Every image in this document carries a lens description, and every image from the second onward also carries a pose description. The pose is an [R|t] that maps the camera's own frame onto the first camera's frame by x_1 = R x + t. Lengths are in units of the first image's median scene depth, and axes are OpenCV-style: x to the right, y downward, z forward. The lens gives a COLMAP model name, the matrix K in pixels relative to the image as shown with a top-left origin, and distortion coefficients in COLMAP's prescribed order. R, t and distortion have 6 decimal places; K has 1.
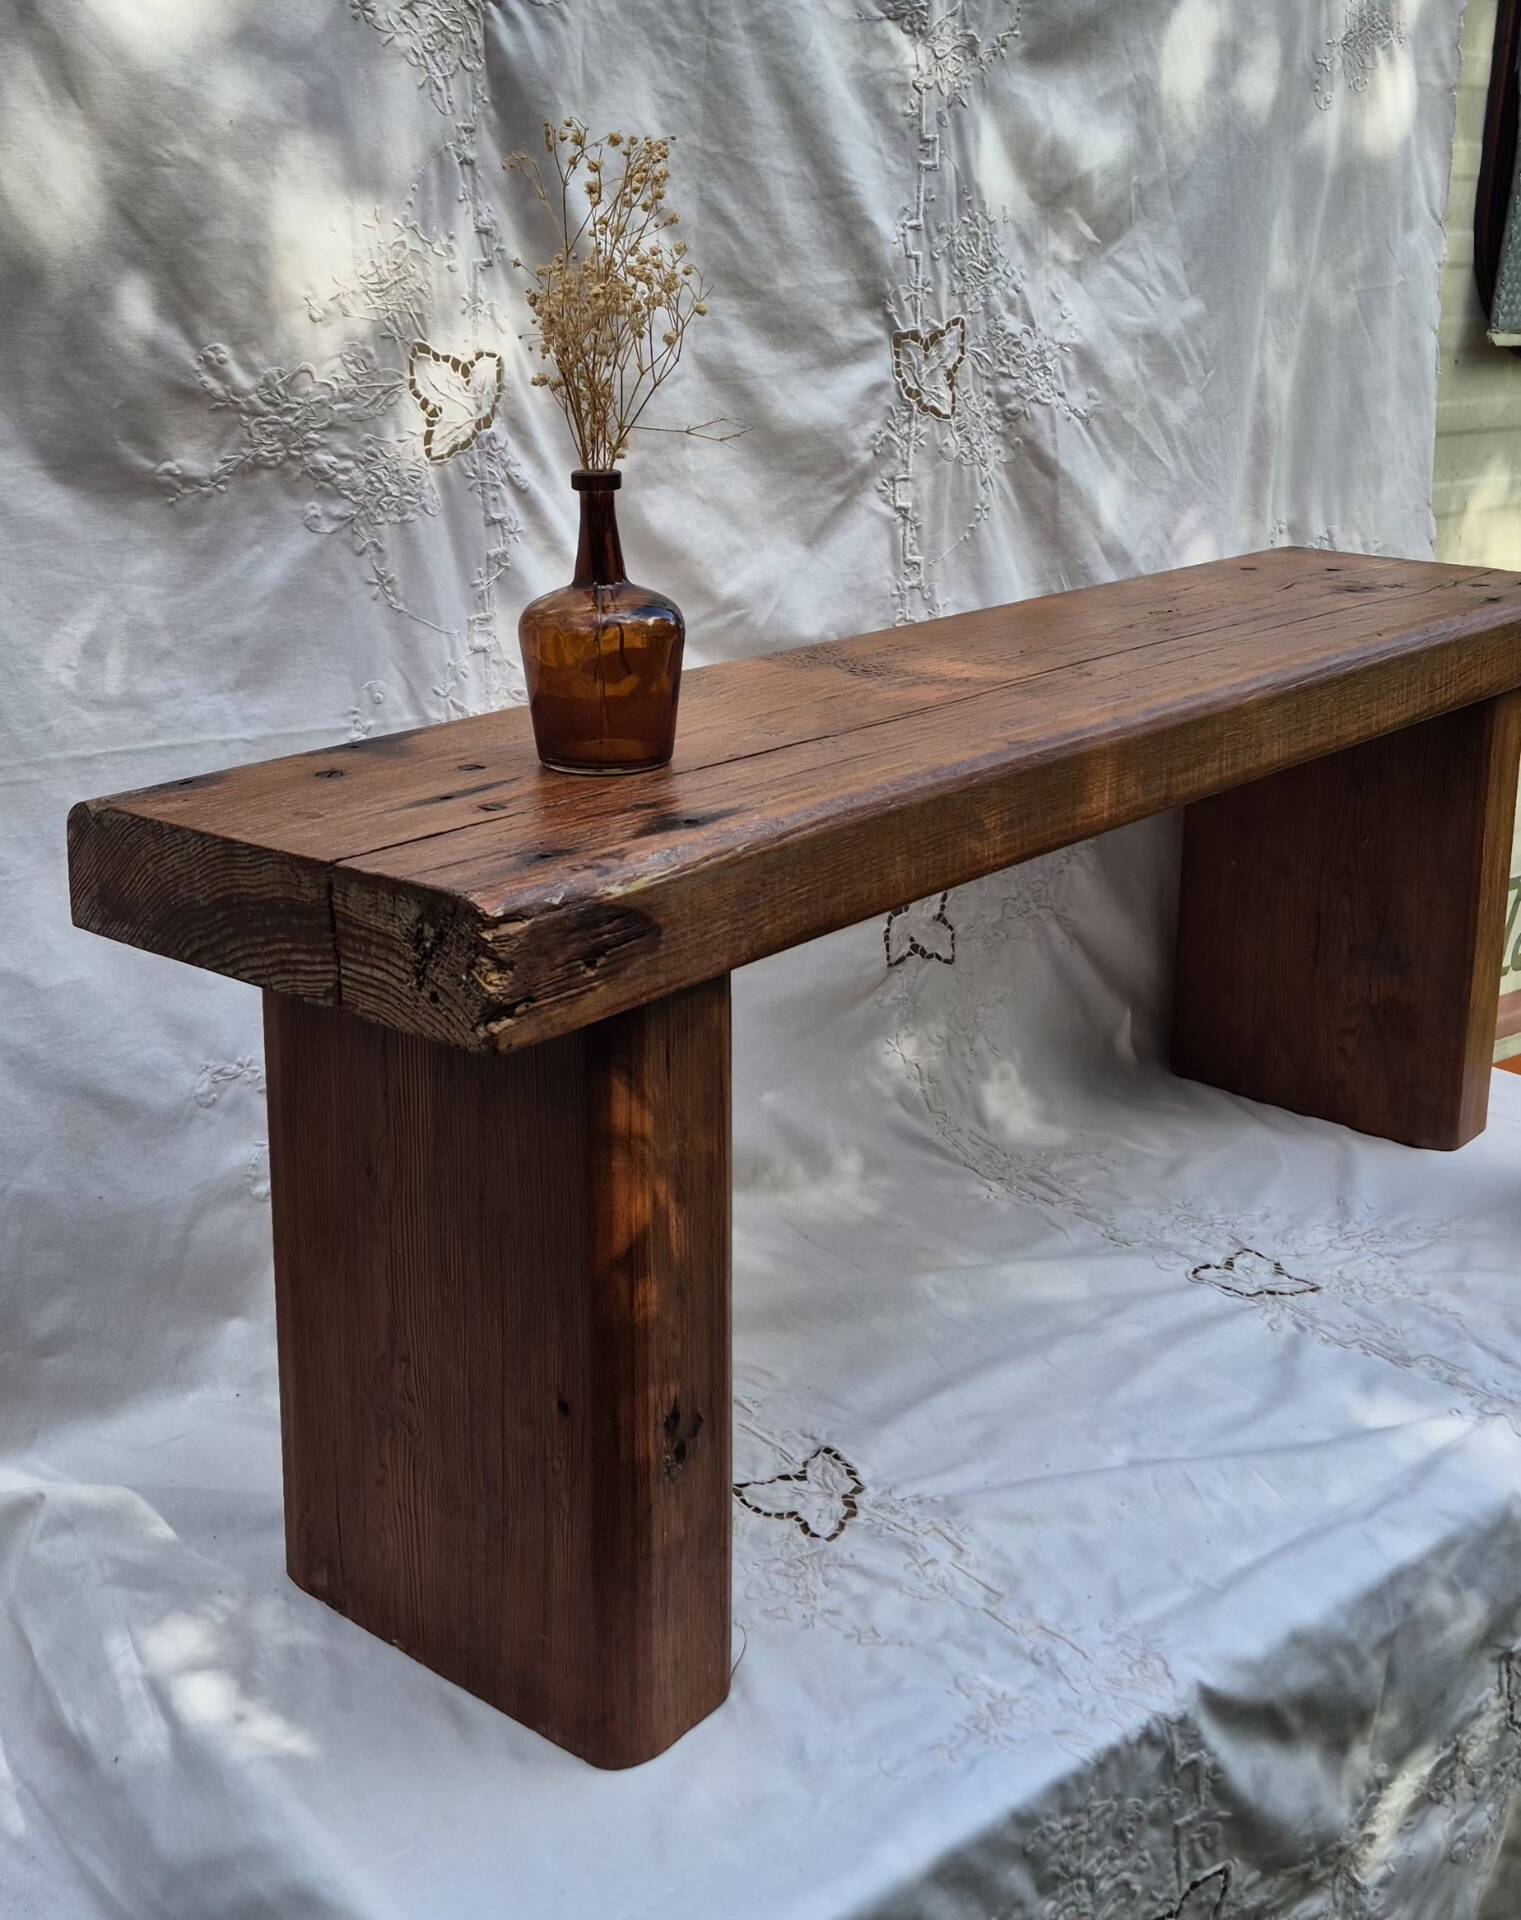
lens RADIAL K [[2237.0, 0, 752.4], [0, 2237.0, 748.4], [0, 0, 1]] dist [0.091293, -0.027234]
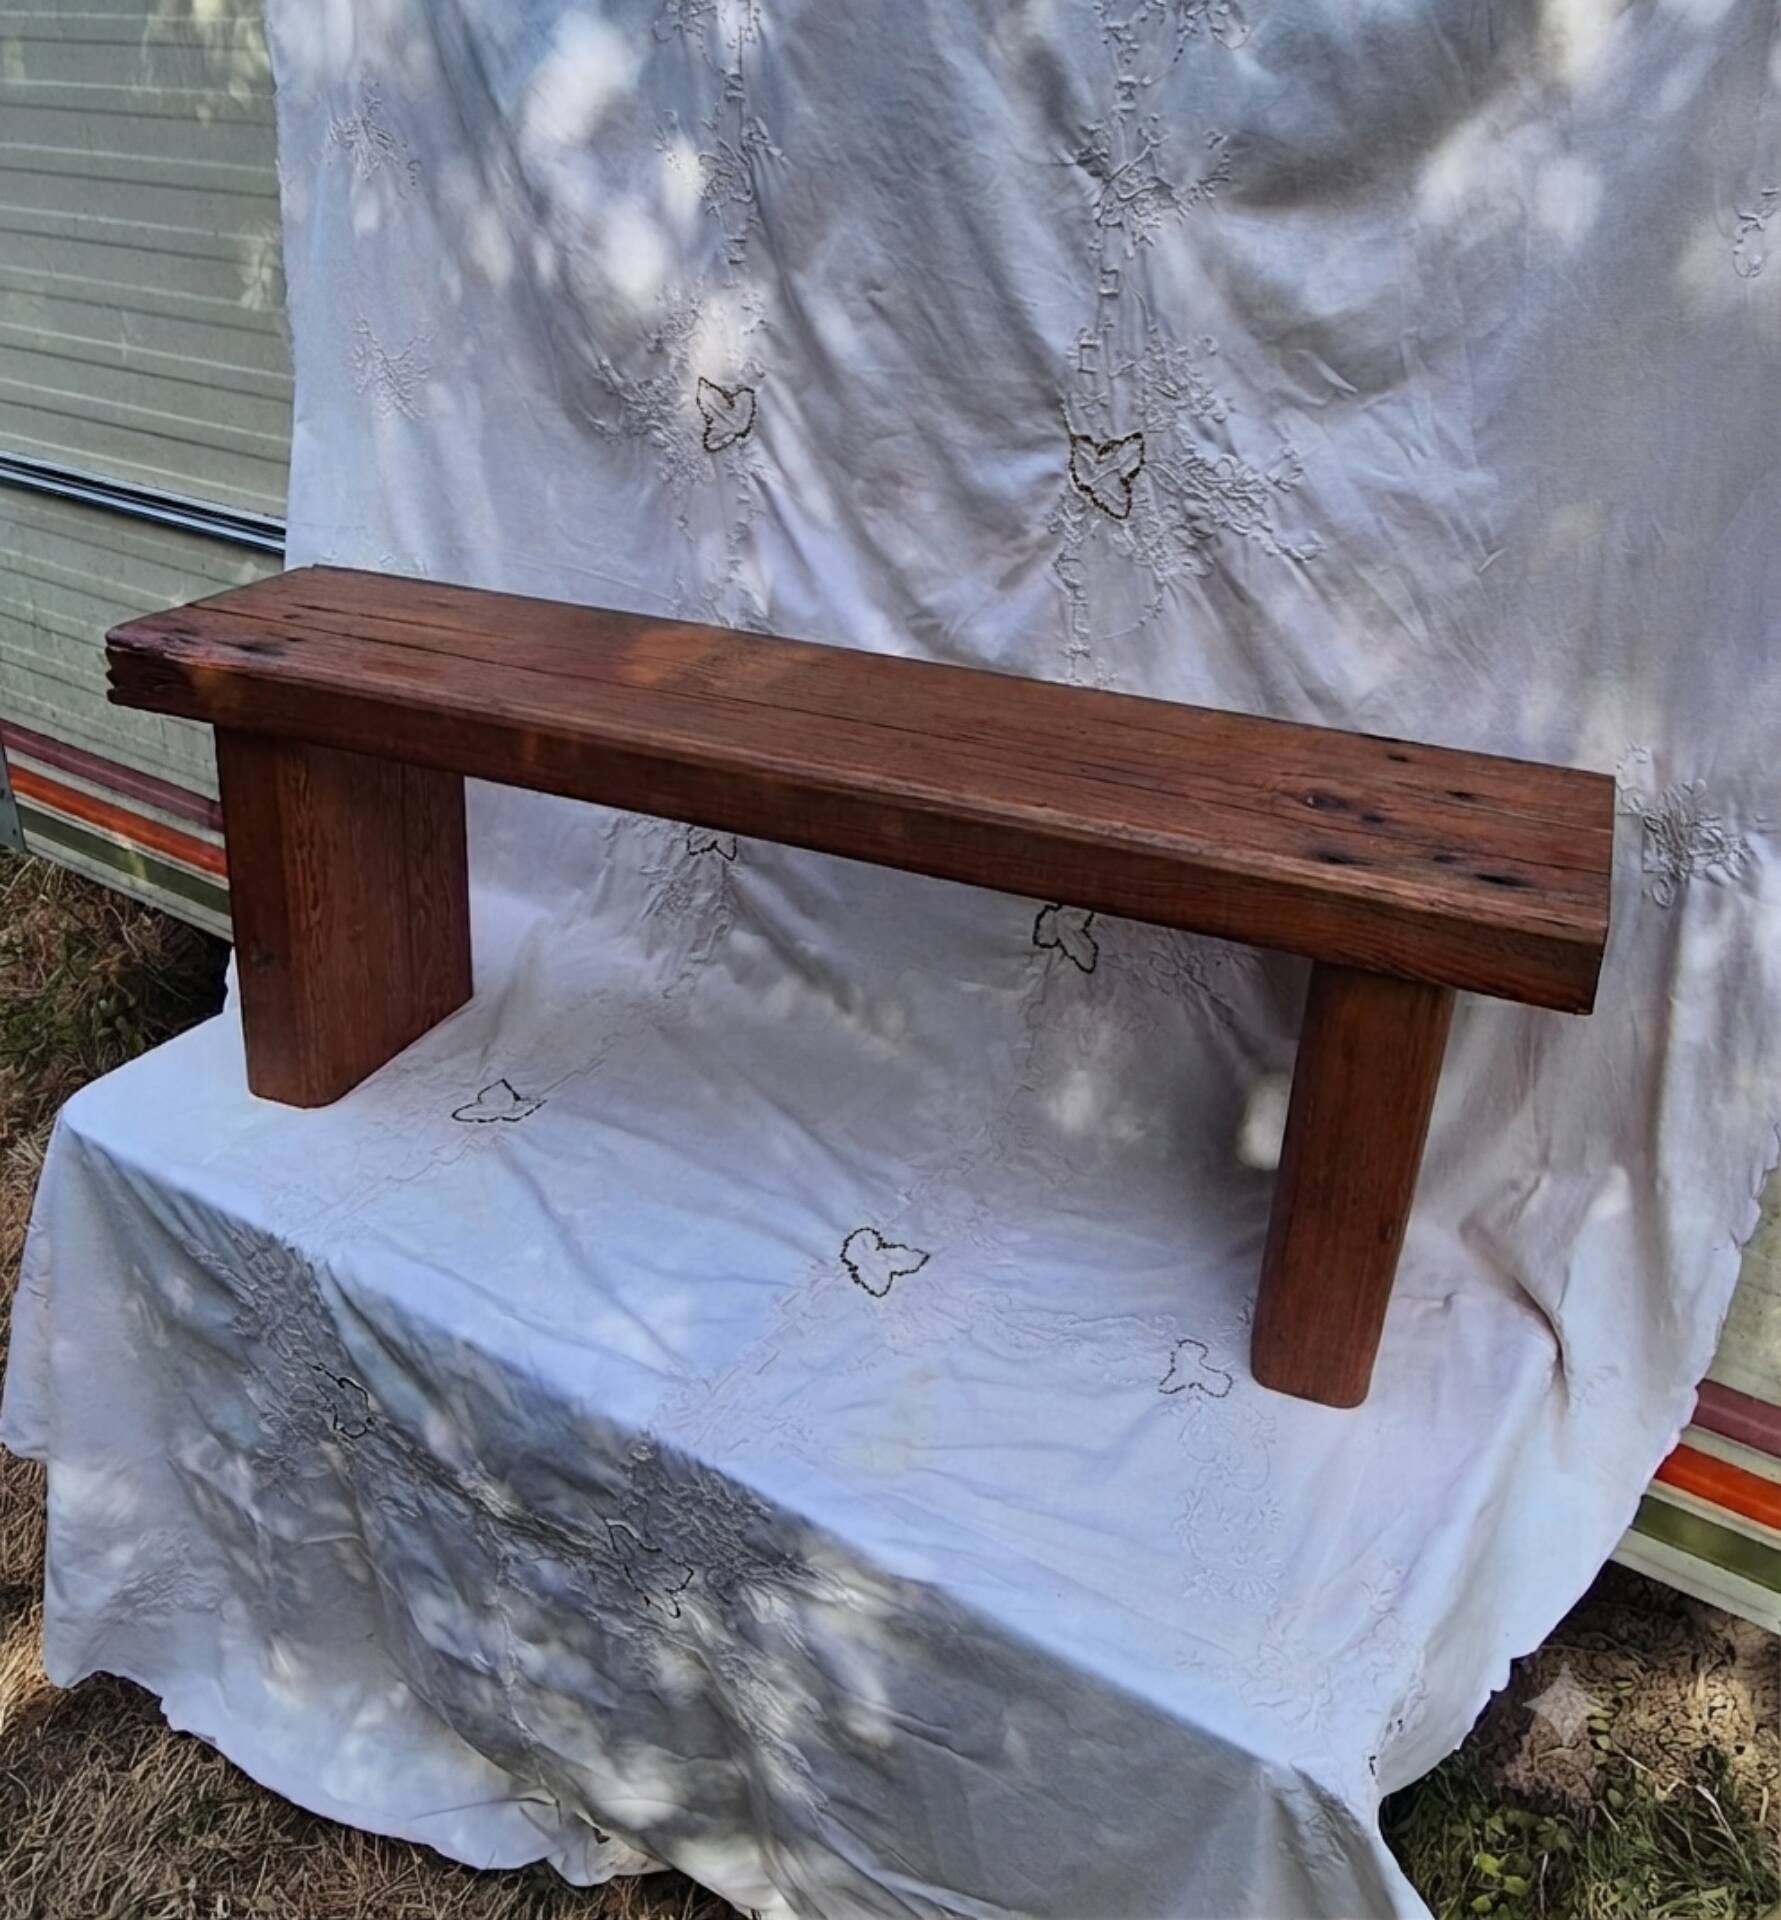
lens RADIAL K [[1687.2, 0, 942.0], [0, 1687.2, 789.8], [0, 0, 1]] dist [-0.008956, -0.004589]
pose [[0.298436, 0.368901, -0.880255, 1.000093], [-0.247790, 0.920606, 0.301803, -0.298154], [0.921703, 0.128049, 0.366151, 0.728982]]
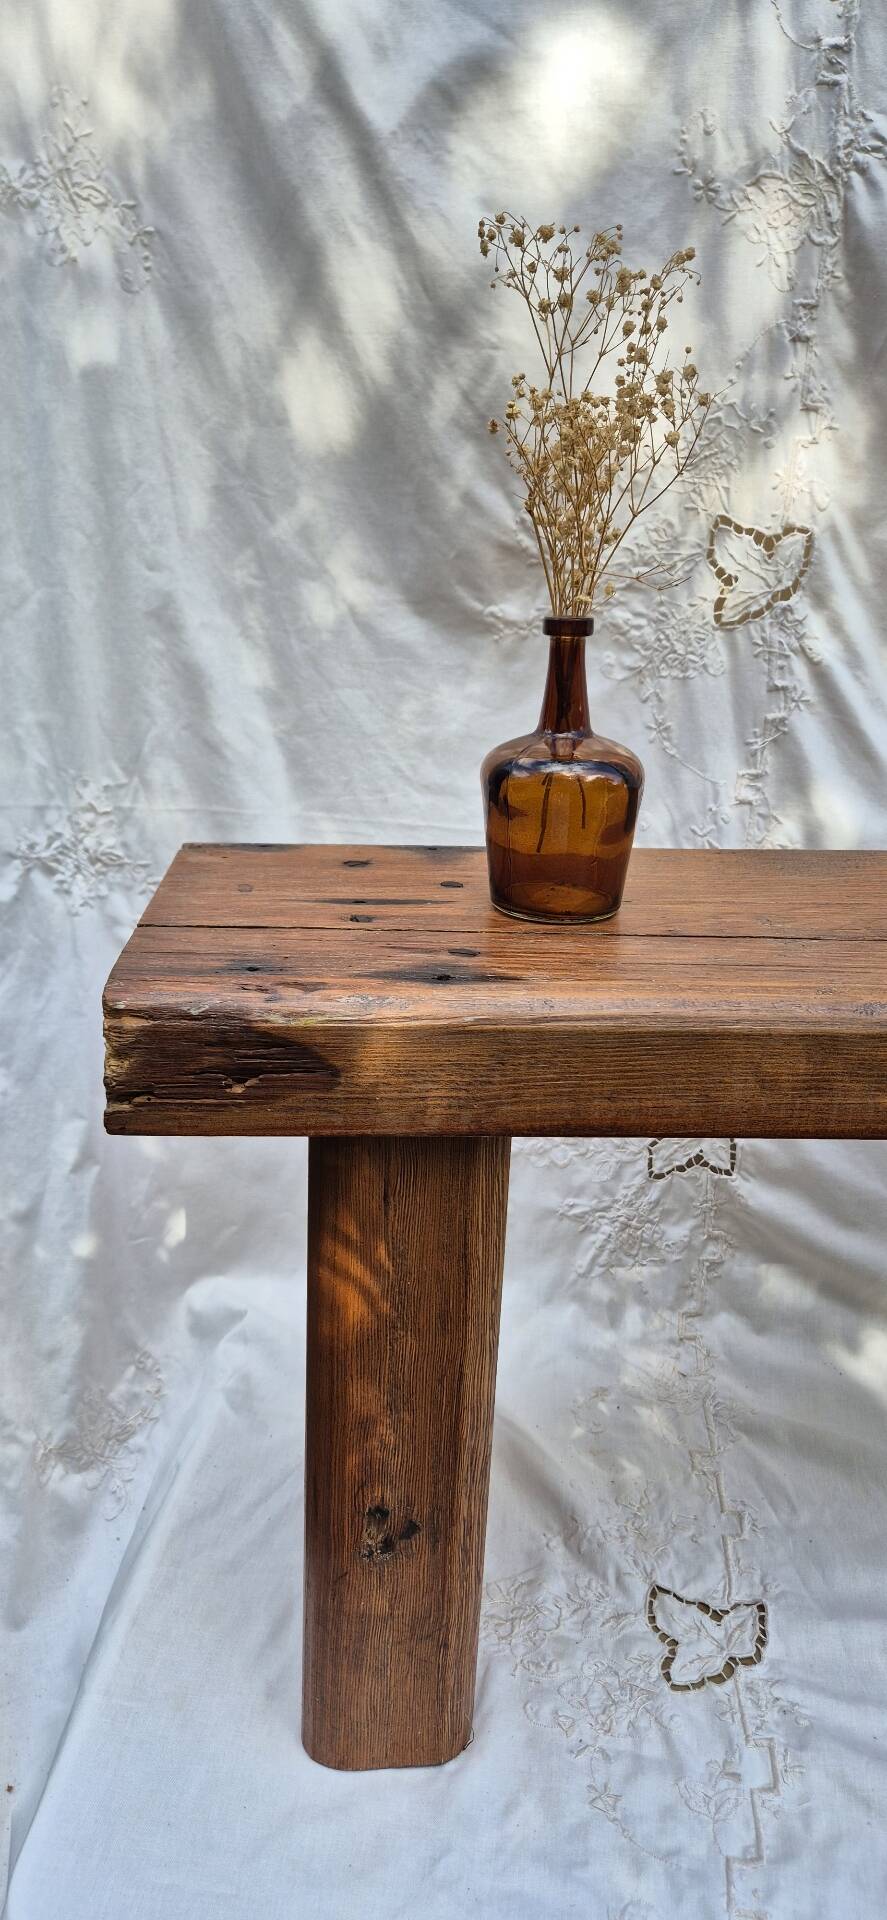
lens RADIAL K [[1252.0, 0, 458.0], [0, 1252.0, 965.0], [0, 0, 1]] dist [0.072286, -0.077022]
pose [[0.678544, 0.261767, -0.686335, 0.239779], [-0.188601, 0.965111, 0.181632, -0.052526], [0.709935, 0.006198, 0.704240, 0.449097]]
